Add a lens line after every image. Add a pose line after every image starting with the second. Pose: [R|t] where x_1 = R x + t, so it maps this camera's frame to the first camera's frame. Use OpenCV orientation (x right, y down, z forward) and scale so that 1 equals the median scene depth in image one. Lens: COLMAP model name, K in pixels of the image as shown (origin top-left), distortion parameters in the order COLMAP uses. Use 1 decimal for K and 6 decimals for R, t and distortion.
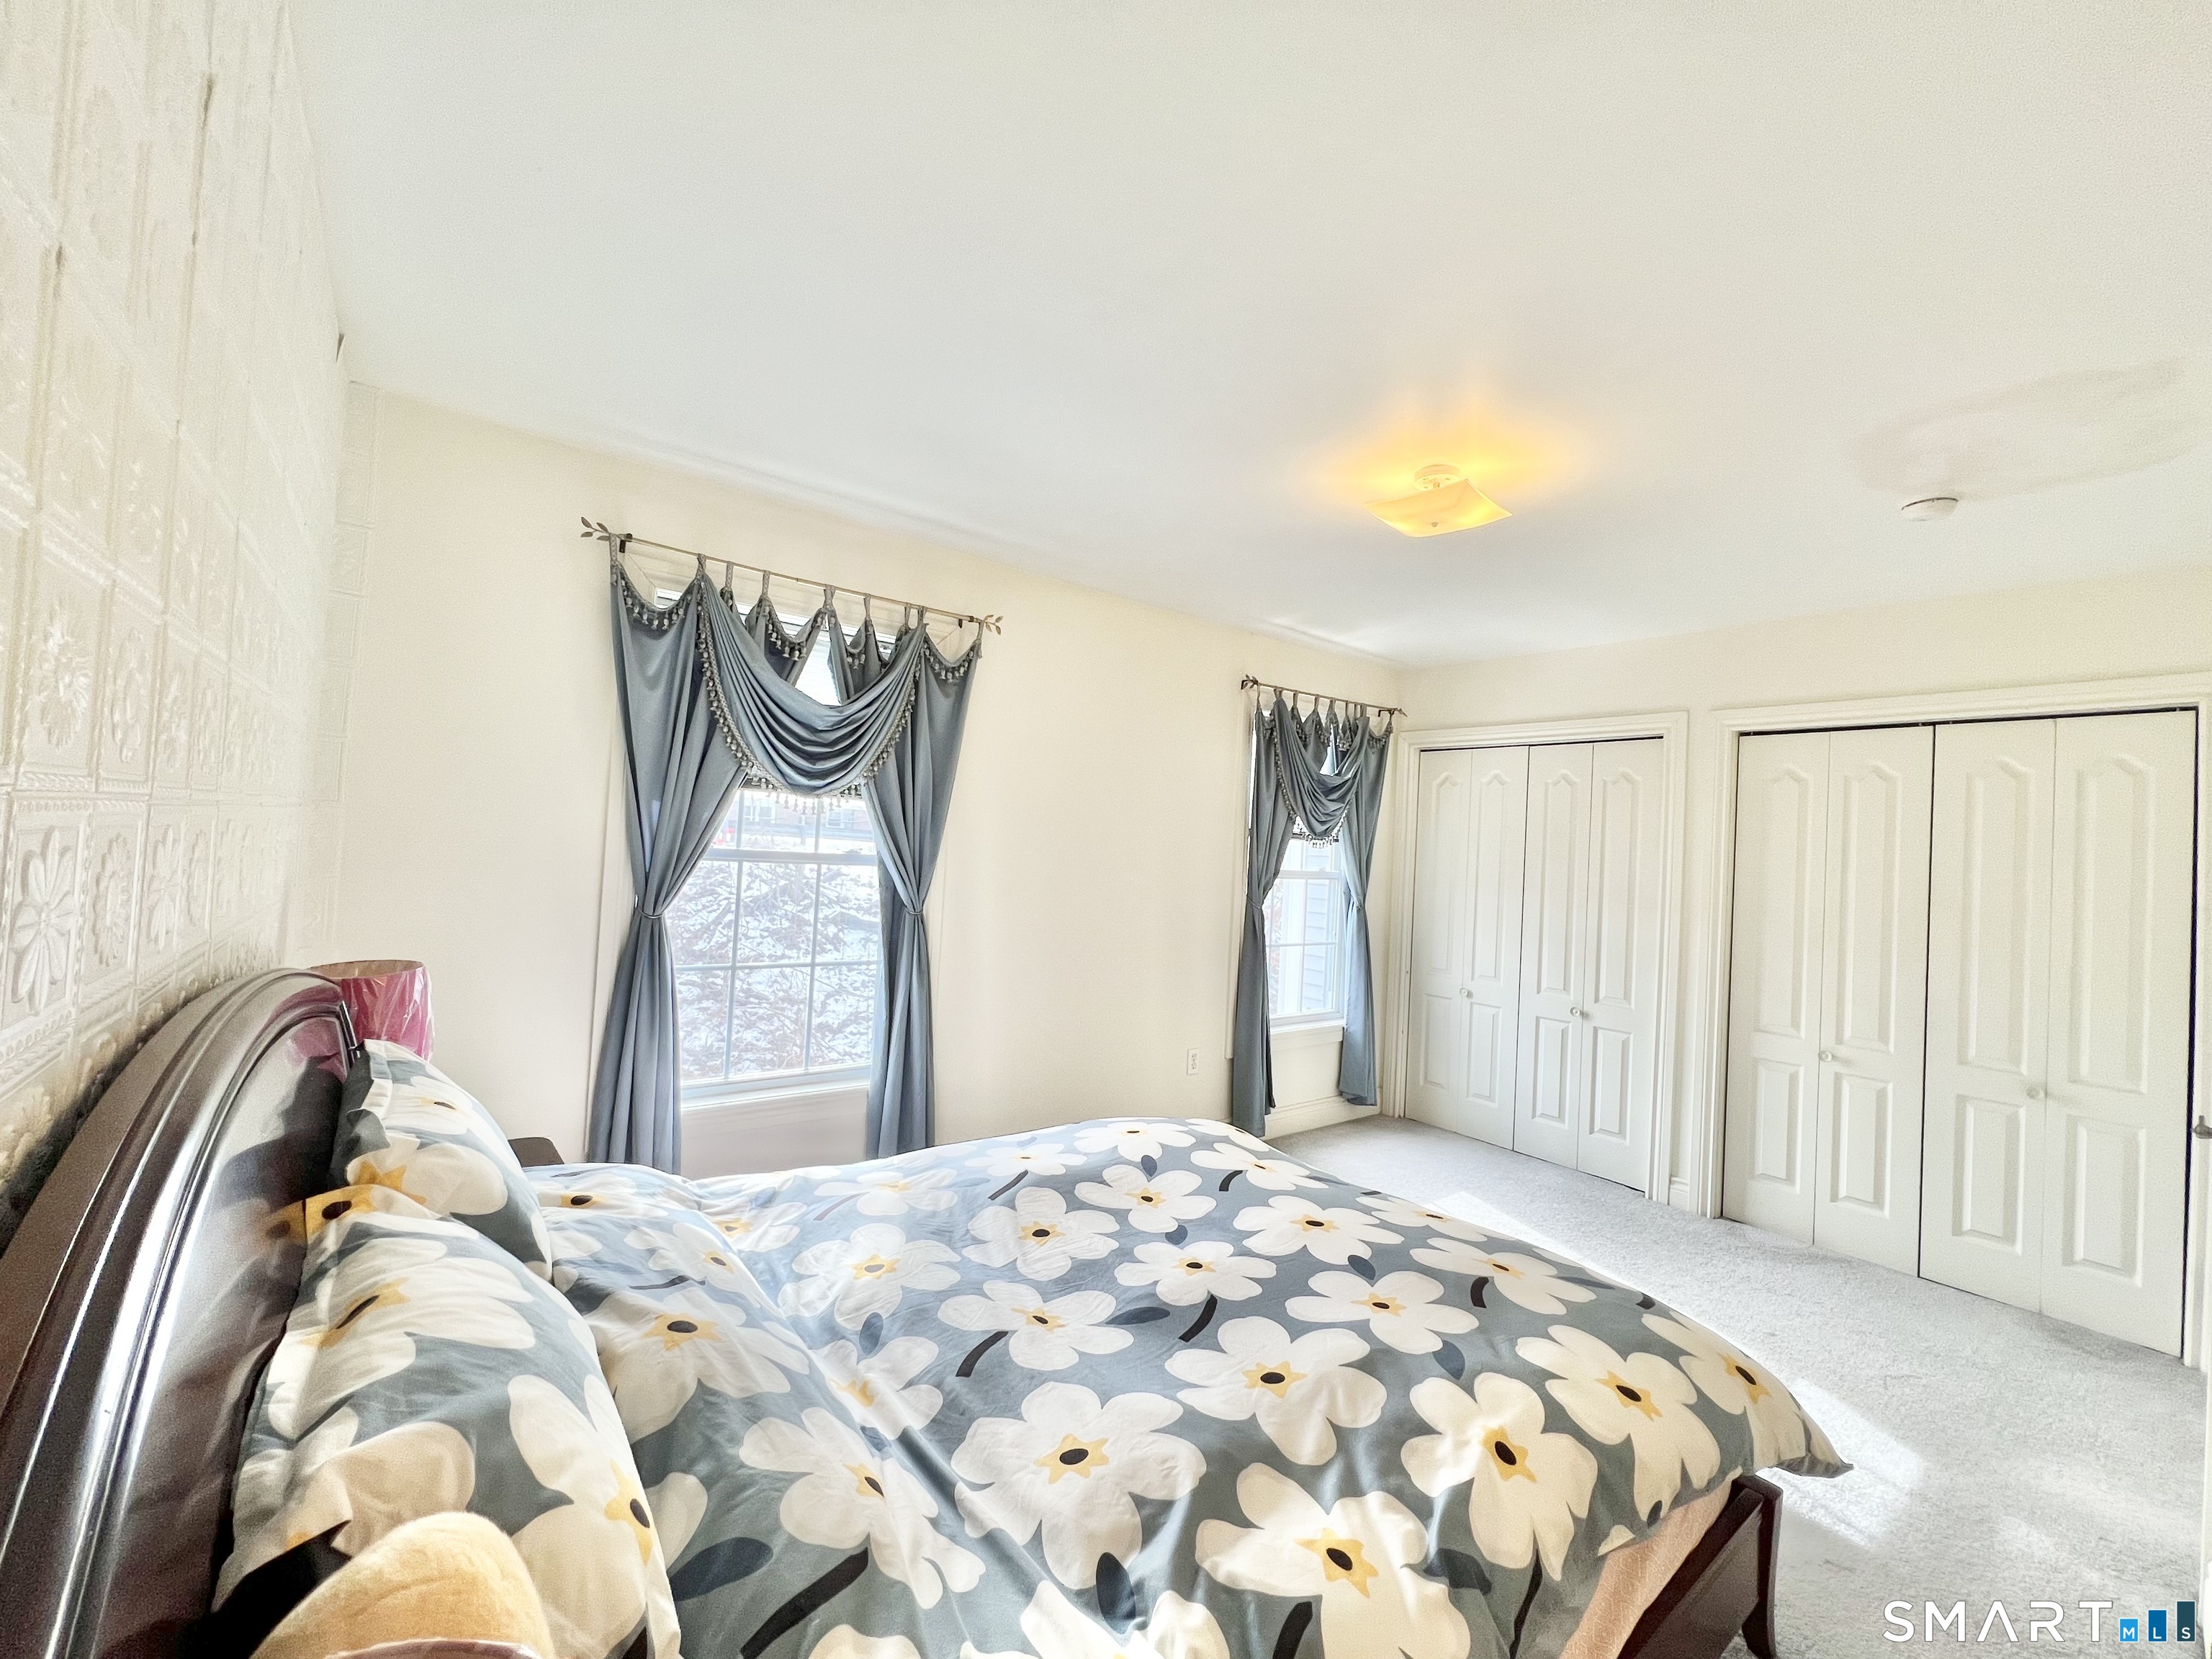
lens RADIAL K [[891.9, 0, 1102.9], [0, 891.9, 841.4], [0, 0, 1]] dist [-0.000694, -0.000143]
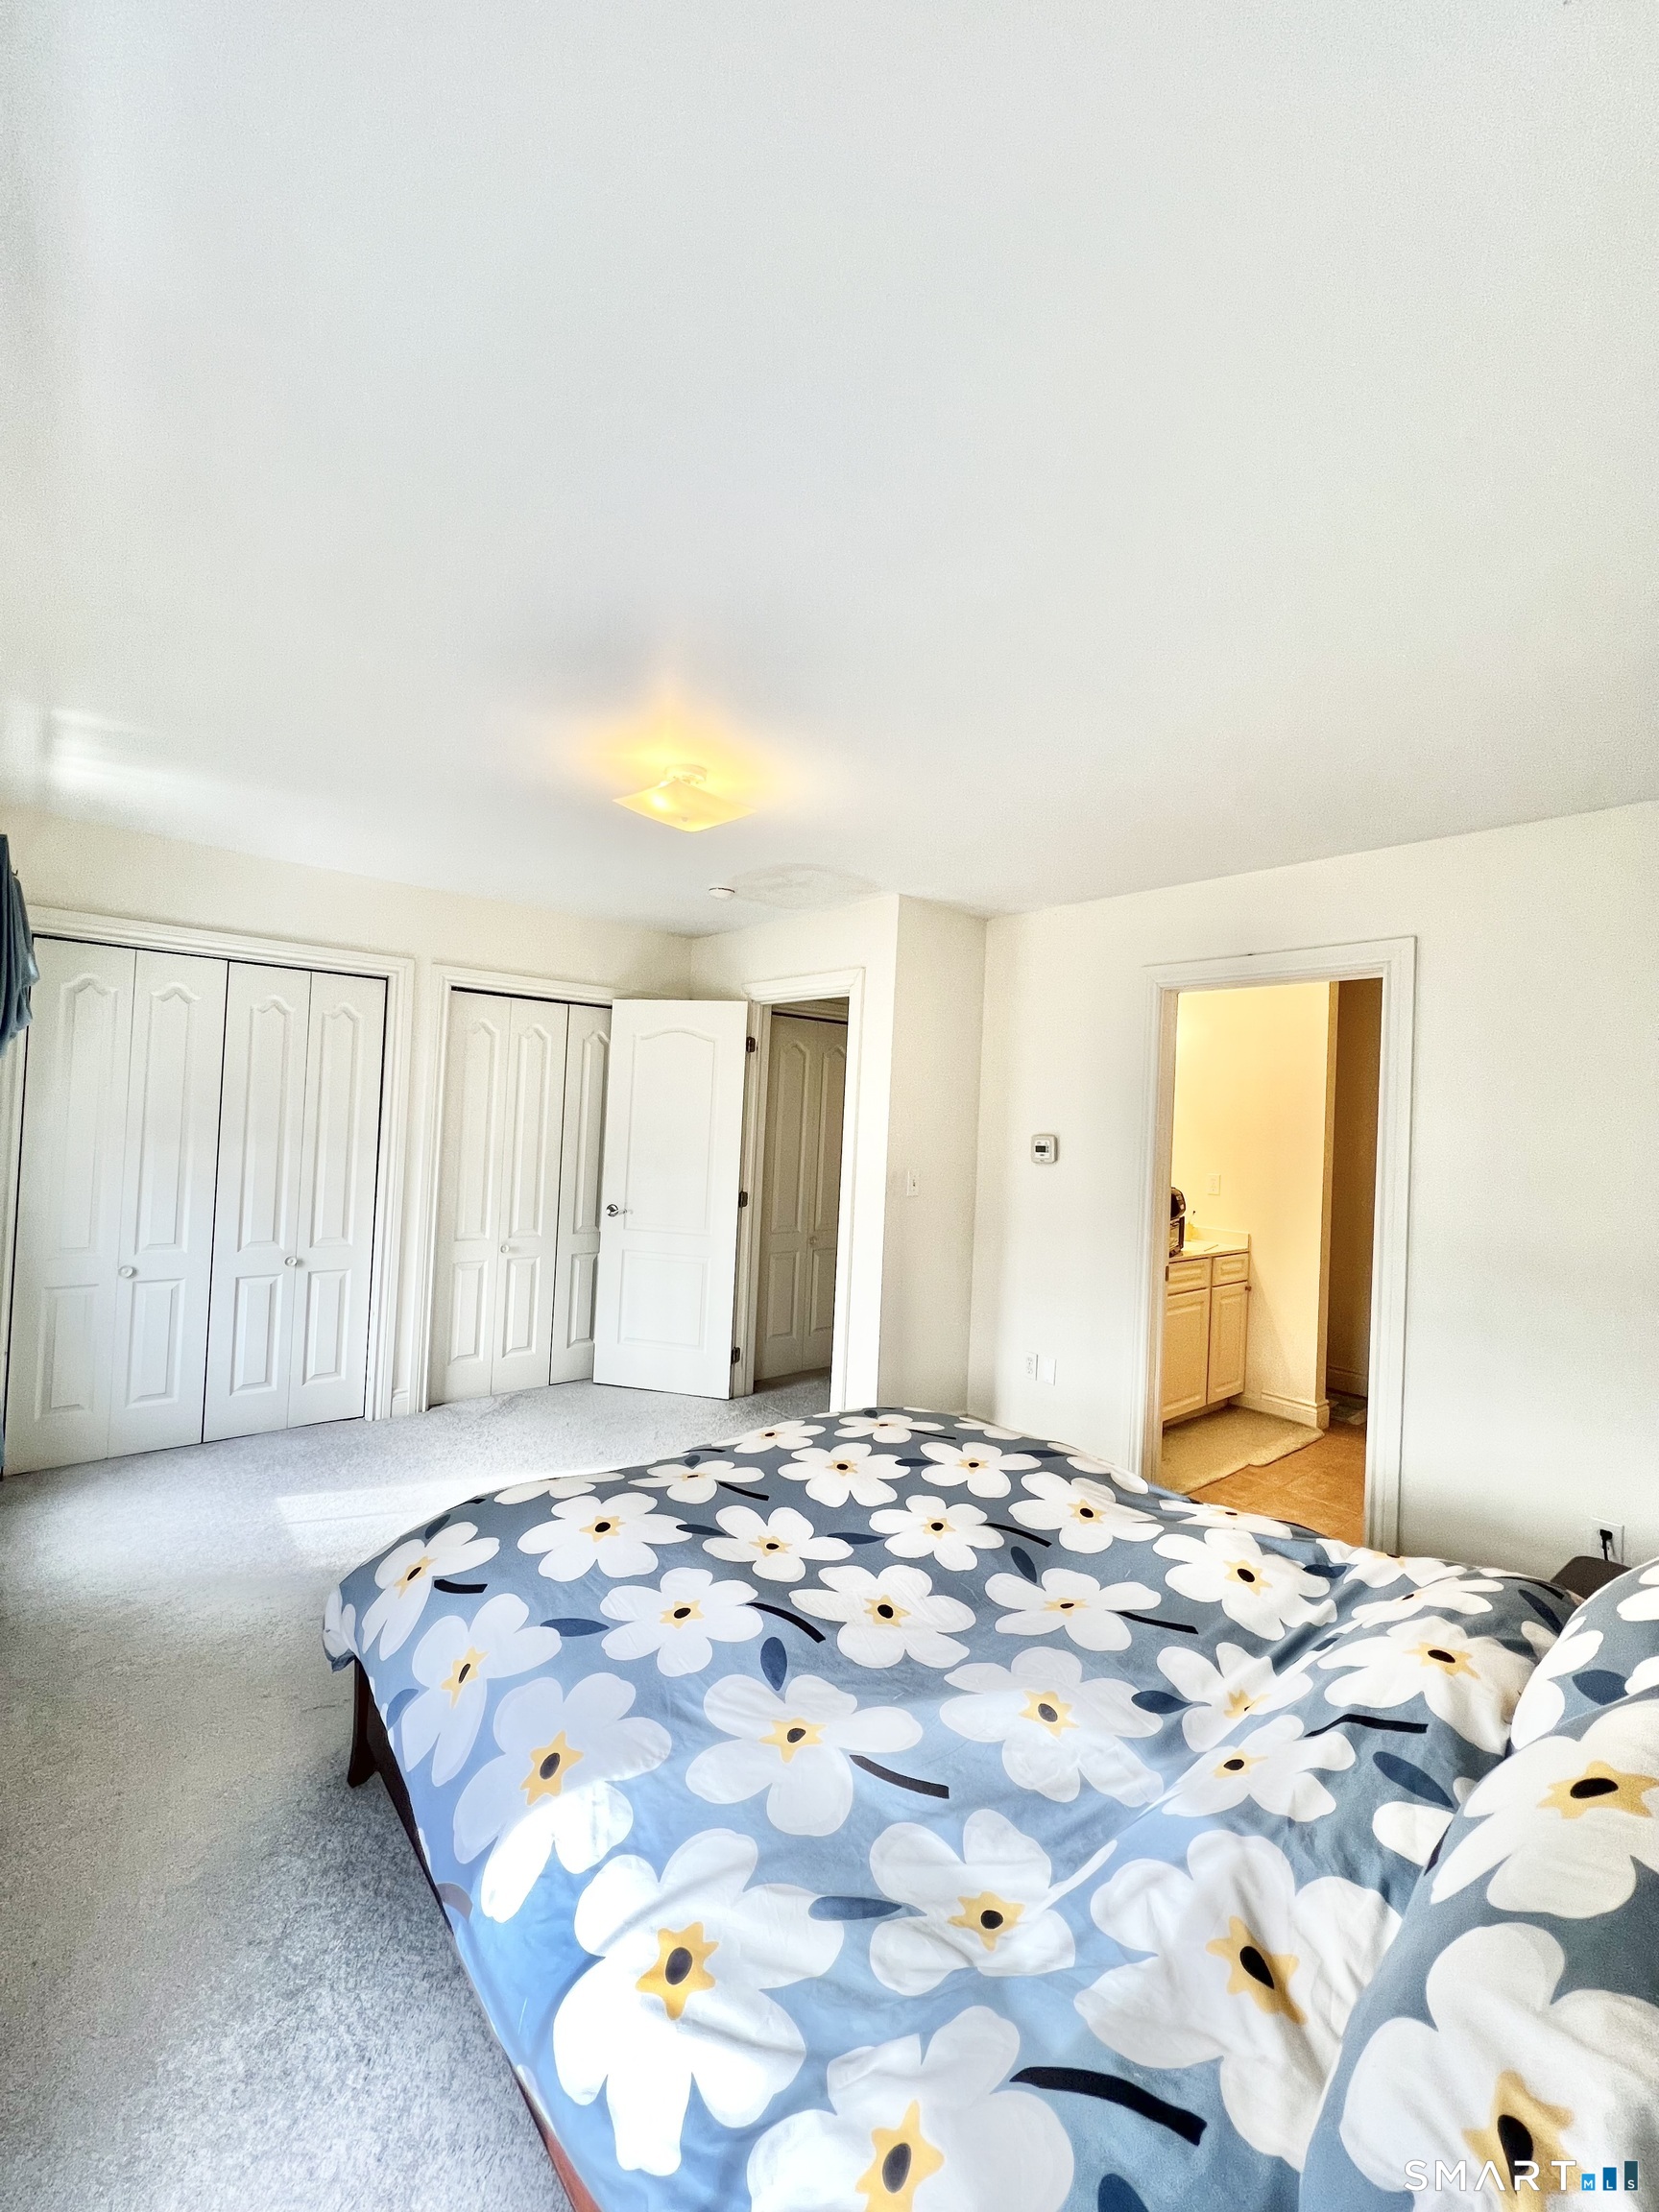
lens RADIAL K [[890.9, 0, 829.5], [0, 890.9, 1106.0], [0, 0, 1]] dist [0.000828, 0.000025]
pose [[-0.042665, -0.048912, 0.997891, -0.495484], [-0.055058, 0.997398, 0.046534, -0.052606], [-0.997571, -0.052957, -0.045247, 0.601854]]
